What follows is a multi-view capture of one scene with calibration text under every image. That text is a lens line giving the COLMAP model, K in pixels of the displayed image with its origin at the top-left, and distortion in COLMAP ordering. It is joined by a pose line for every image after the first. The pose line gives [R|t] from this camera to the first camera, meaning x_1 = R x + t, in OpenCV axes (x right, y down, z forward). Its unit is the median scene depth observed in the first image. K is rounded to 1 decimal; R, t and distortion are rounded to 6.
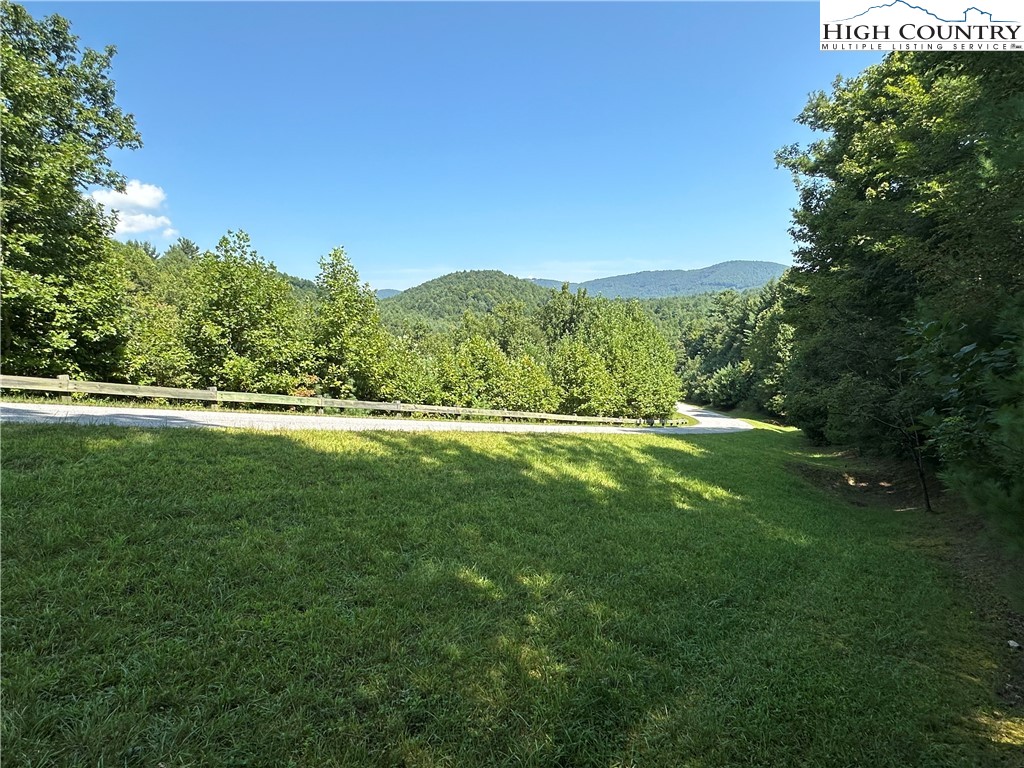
lens RADIAL K [[562.6, 0, 518.2], [0, 562.6, 390.4], [0, 0, 1]] dist [-0.005308, -0.000244]
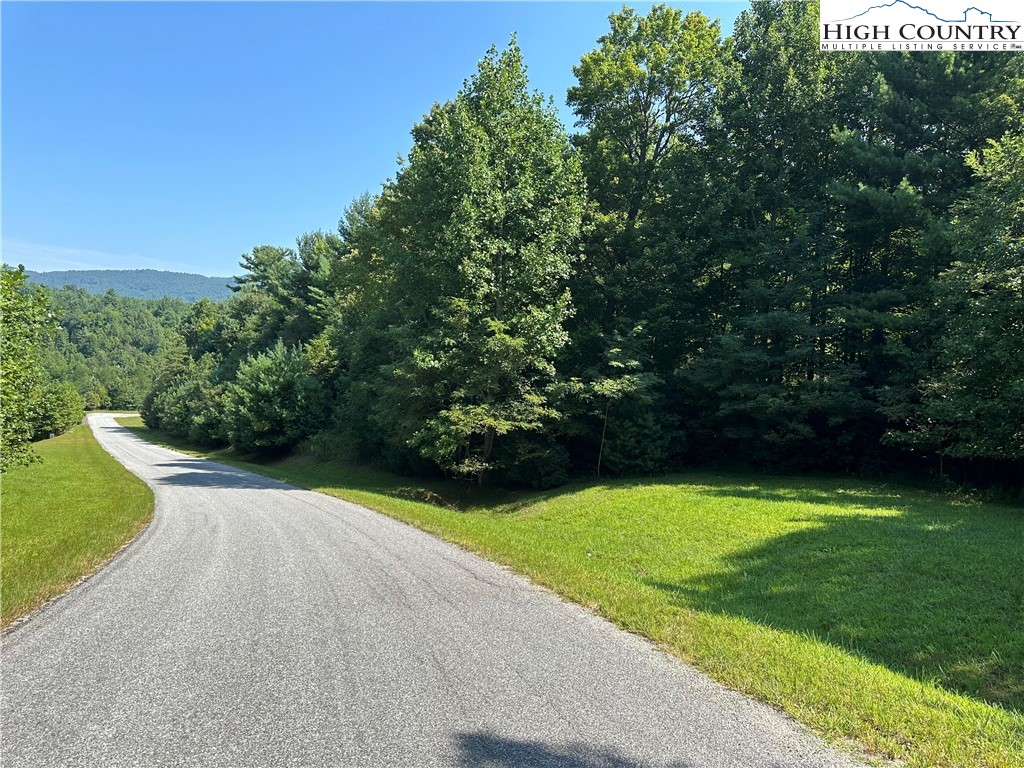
lens RADIAL K [[714.0, 0, 515.8], [0, 714.0, 382.0], [0, 0, 1]] dist [0.013514, 0.000822]
pose [[0.763002, 0.056432, 0.643928, 0.179883], [-0.007428, 0.996882, -0.078562, 0.018673], [-0.646353, 0.055160, 0.761042, 0.511580]]
